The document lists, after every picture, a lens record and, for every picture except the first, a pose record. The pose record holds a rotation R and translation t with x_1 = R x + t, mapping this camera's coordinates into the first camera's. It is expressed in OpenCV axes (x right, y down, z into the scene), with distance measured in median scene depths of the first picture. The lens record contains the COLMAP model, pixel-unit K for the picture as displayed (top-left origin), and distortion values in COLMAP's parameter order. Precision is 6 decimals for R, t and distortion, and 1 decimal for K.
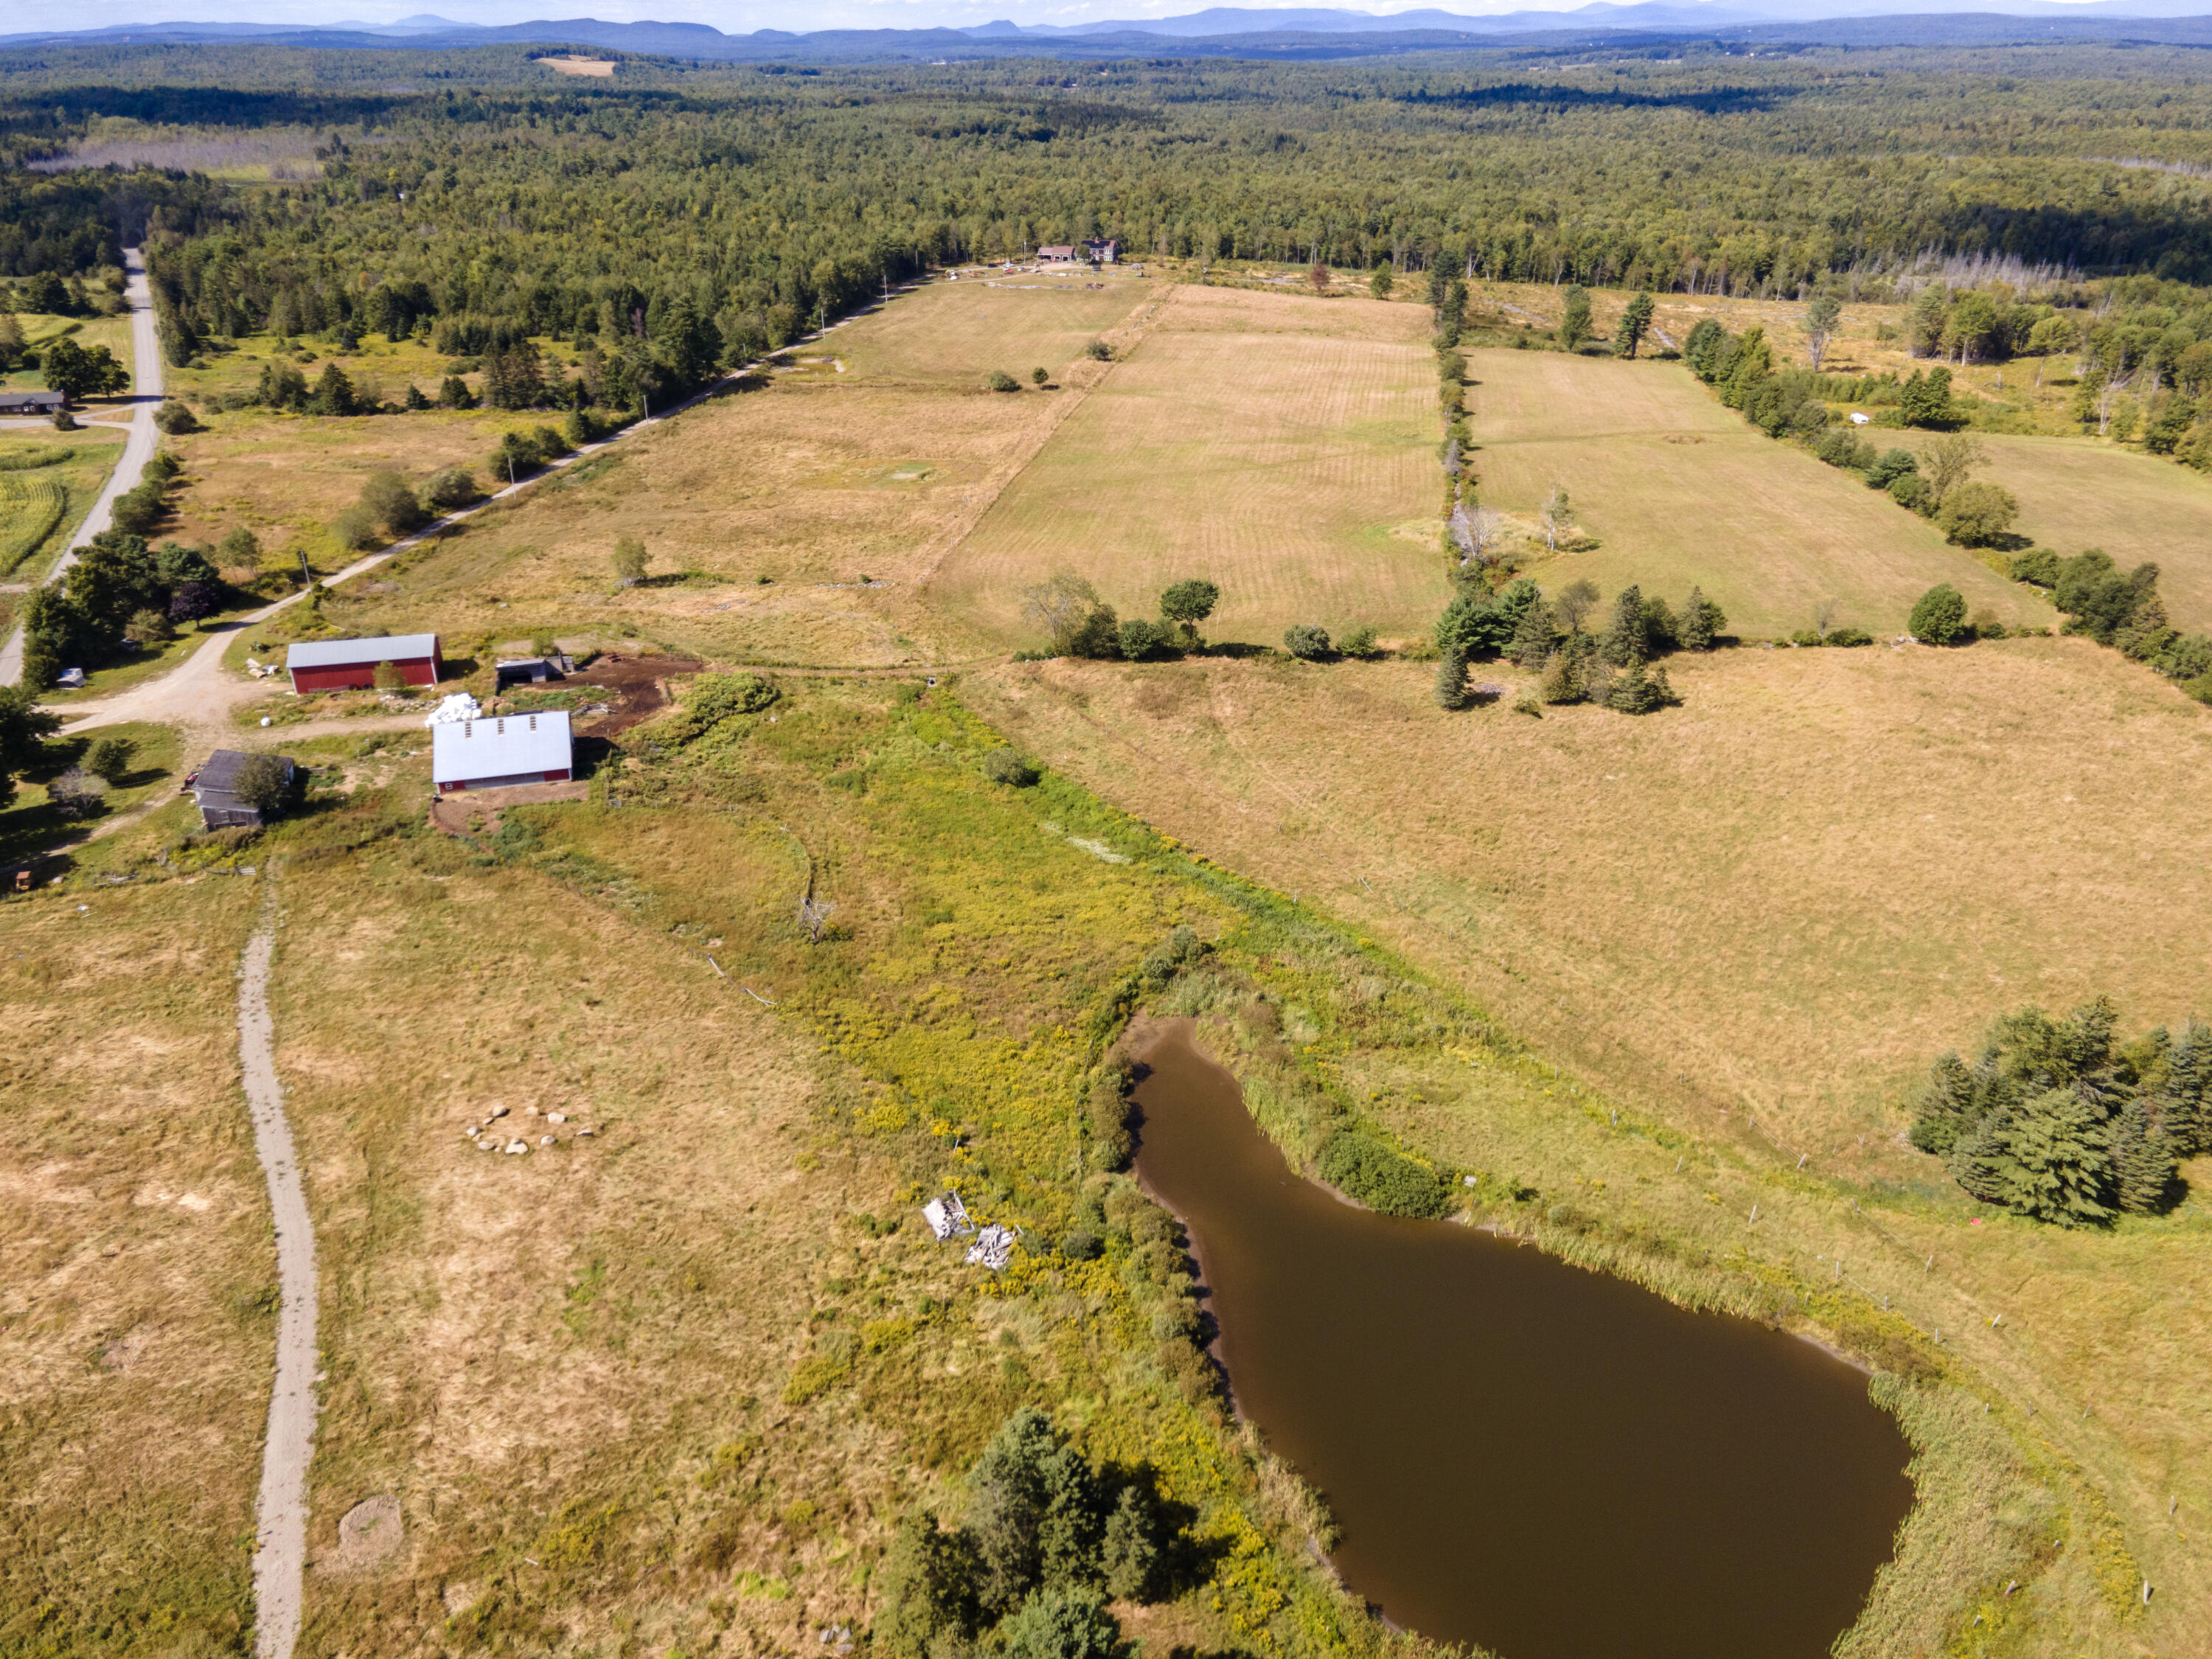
lens RADIAL K [[1594.8, 0, 1104.8], [0, 1594.8, 825.4], [0, 0, 1]] dist [0.033985, 0.022189]
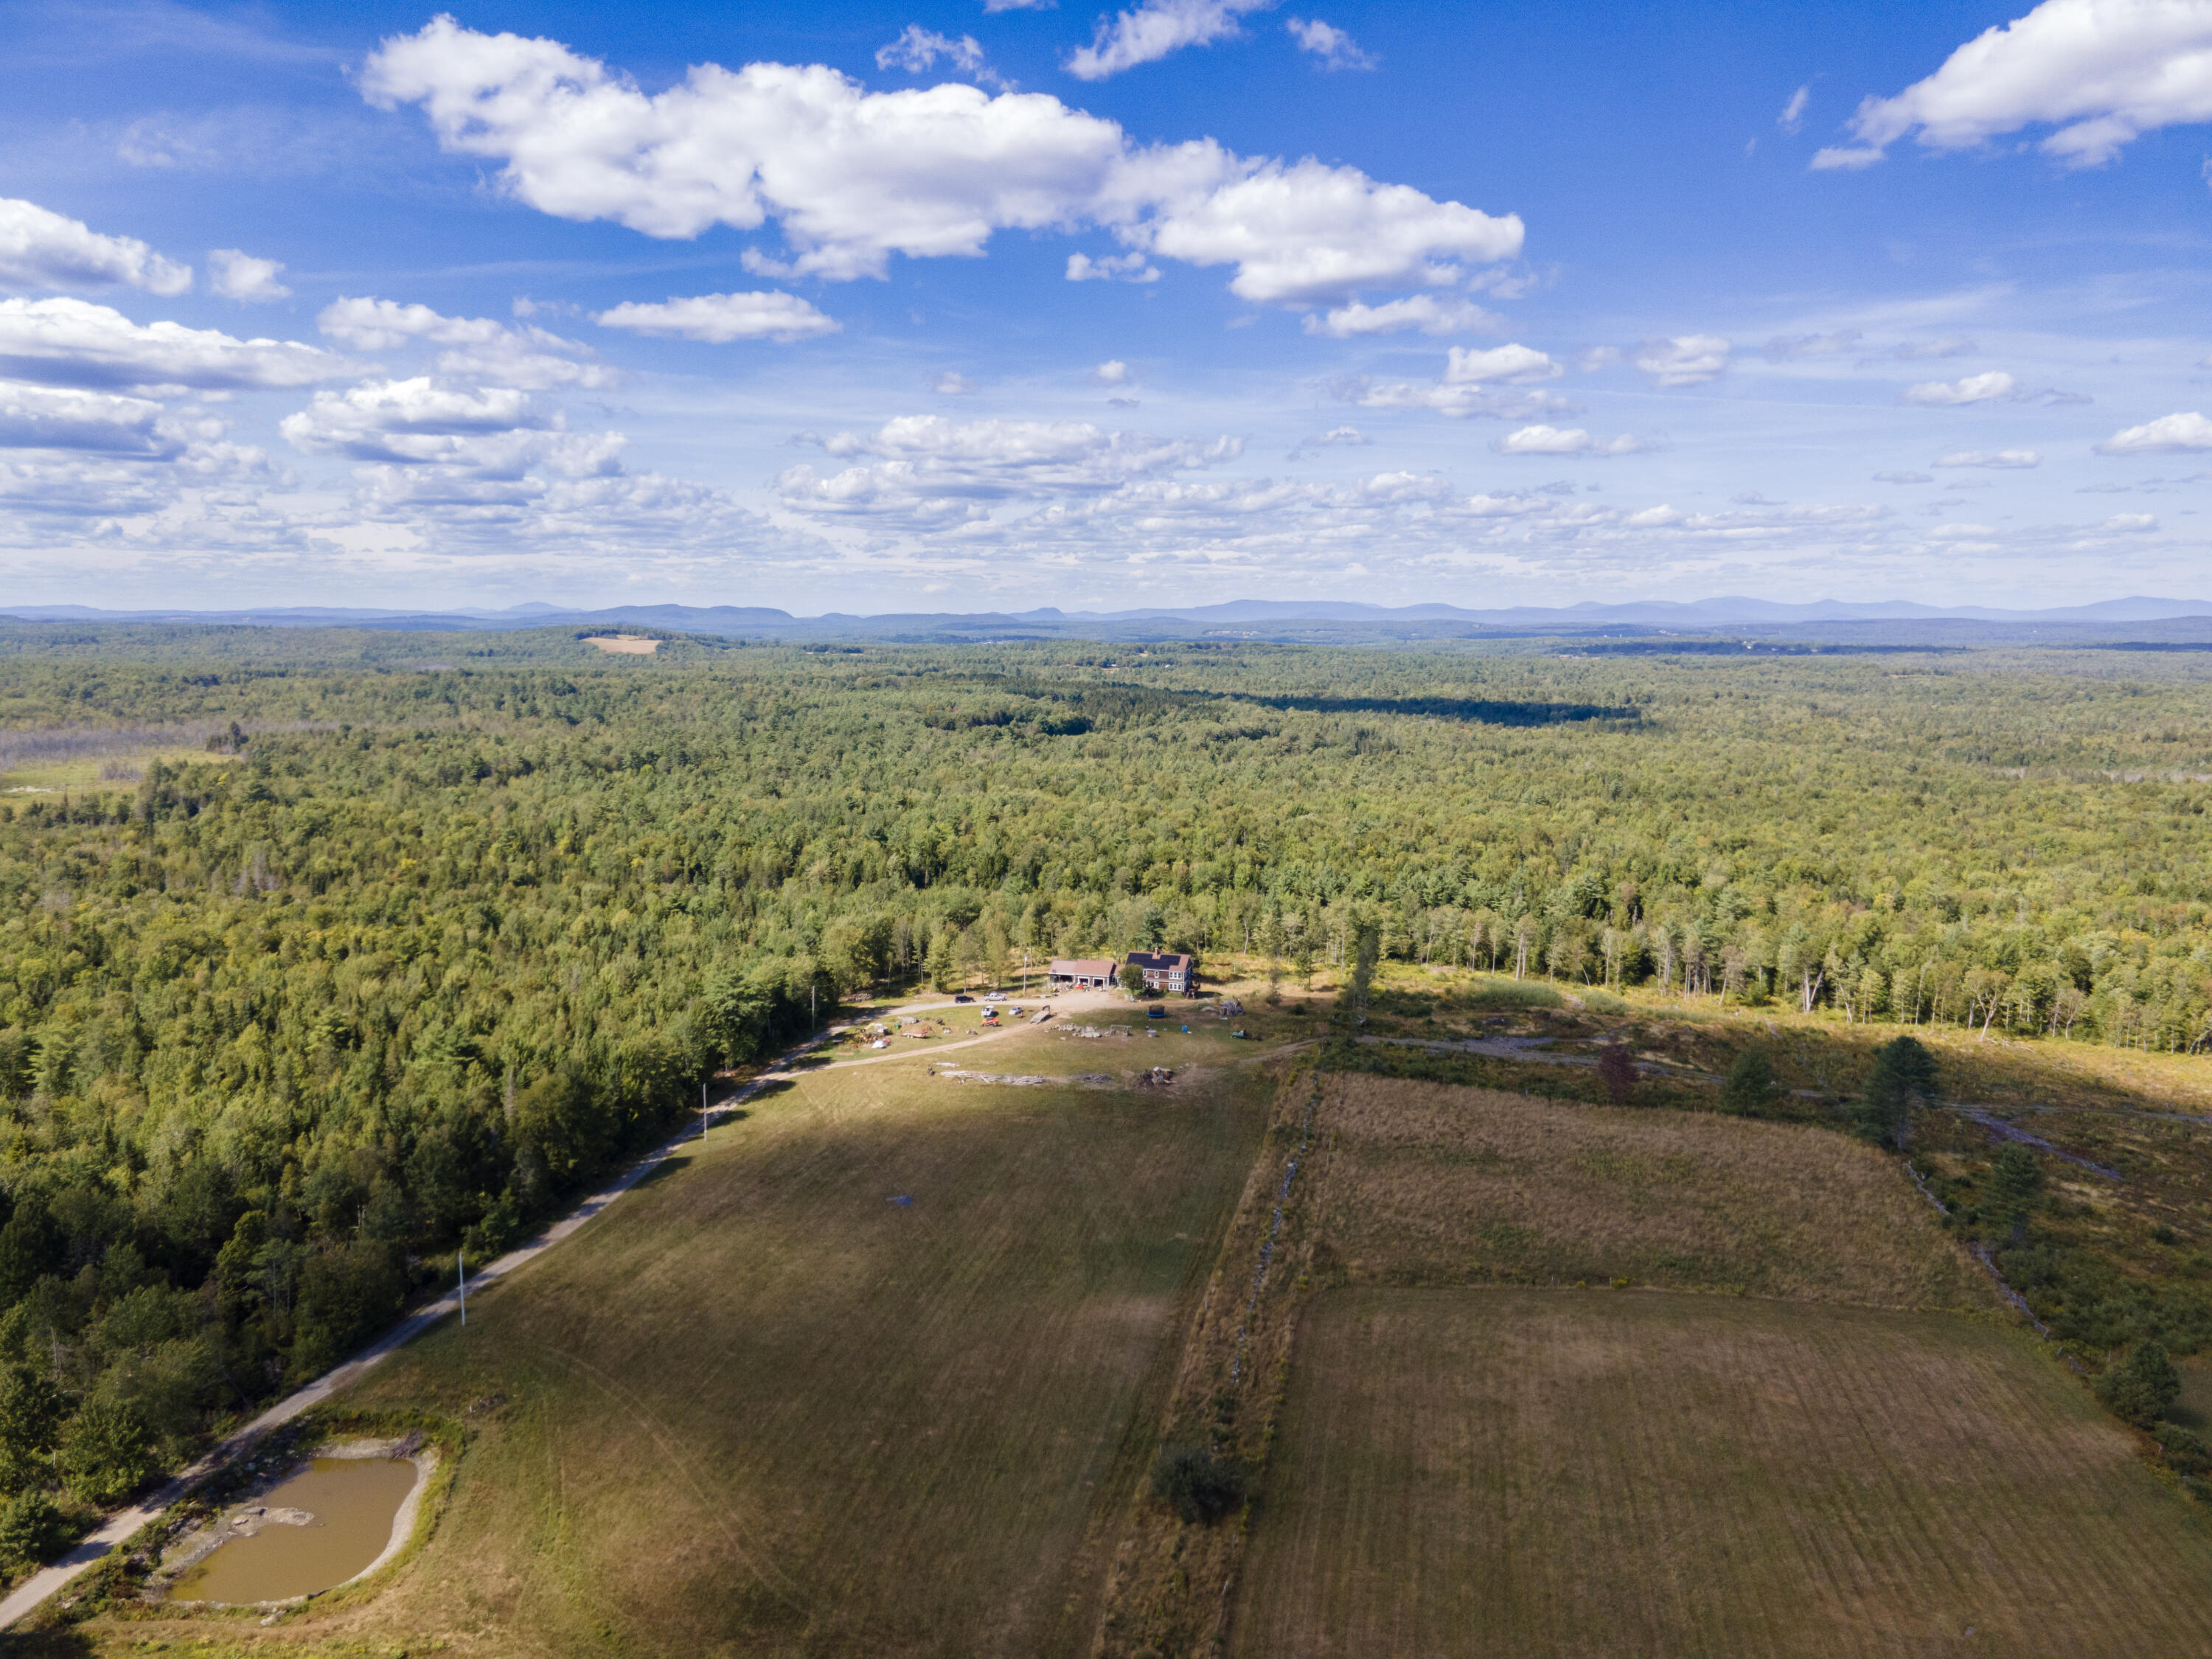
lens RADIAL K [[1594.8, 0, 1104.7], [0, 1594.8, 827.9], [0, 0, 1]] dist [0.033985, 0.022189]
pose [[0.999674, 0.014868, -0.020769, -0.027172], [-0.020753, 0.946806, -0.321136, -0.522921], [0.014889, 0.321462, 0.946805, 1.061954]]
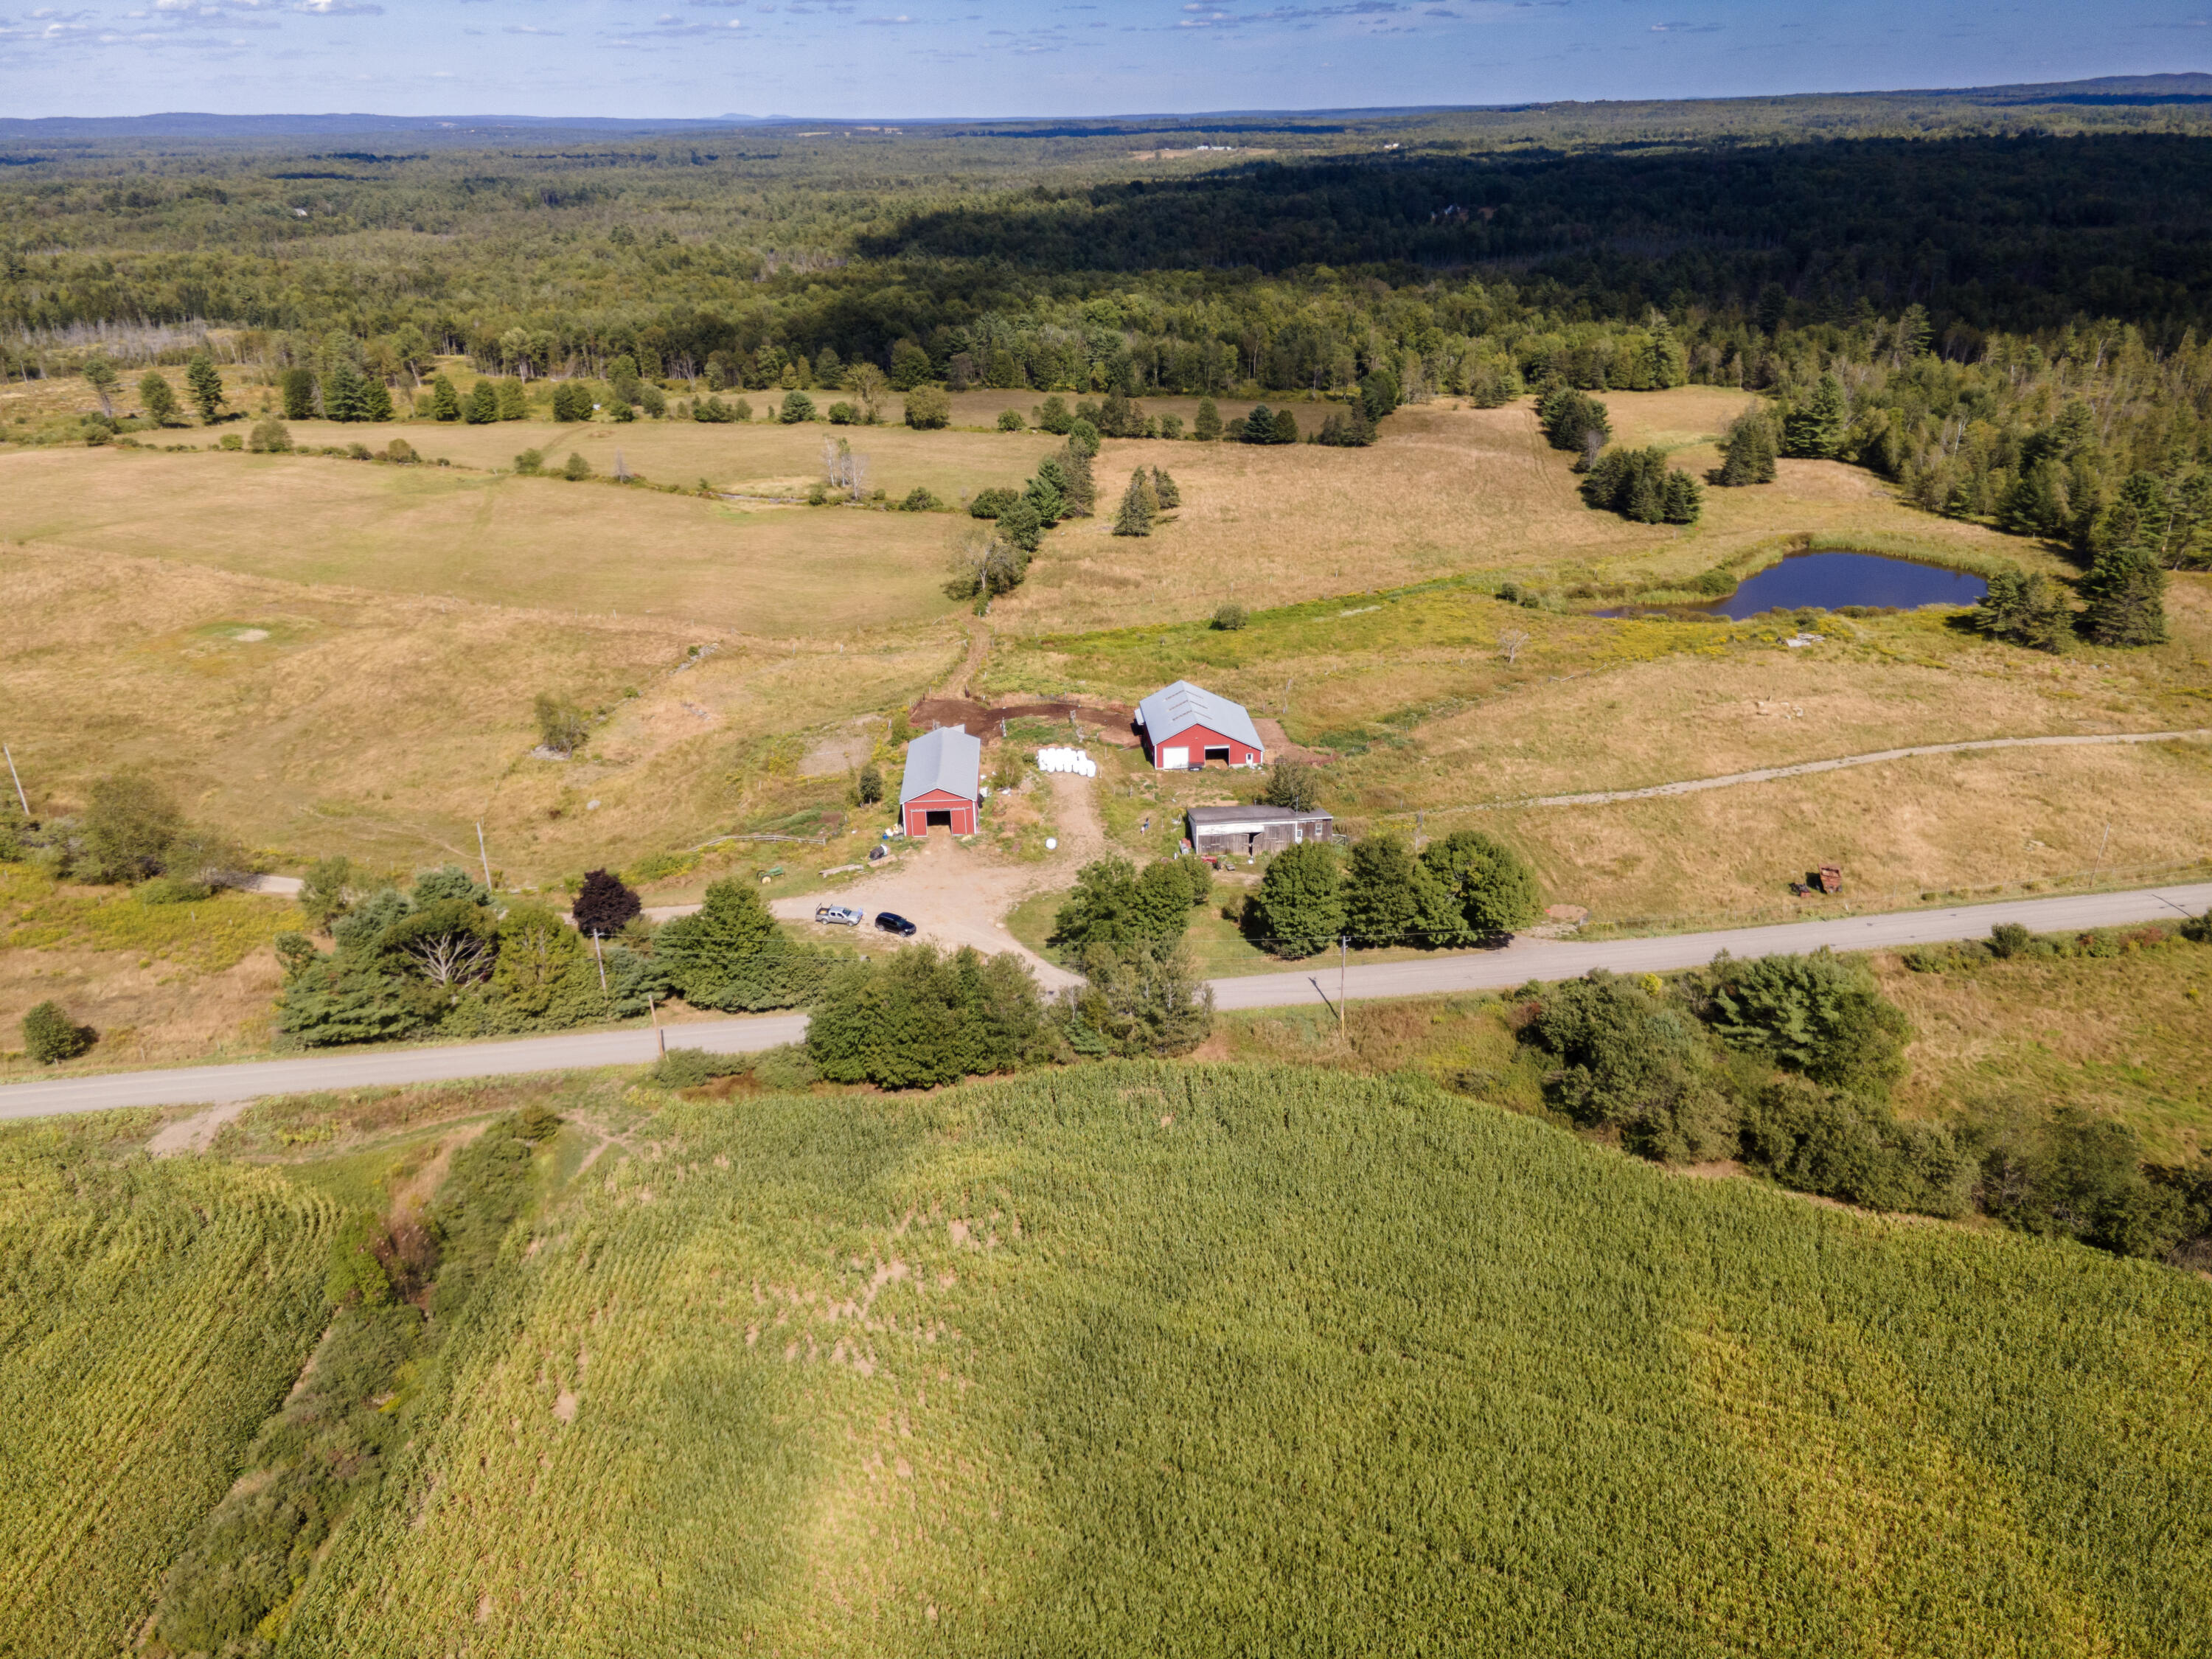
lens RADIAL K [[1594.8, 0, 1106.5], [0, 1594.8, 825.3], [0, 0, 1]] dist [0.033985, 0.022189]
pose [[0.177558, -0.396008, 0.900917, -0.975024], [0.447345, 0.847893, 0.284535, -0.228263], [-0.876559, 0.352499, 0.327703, 0.553047]]
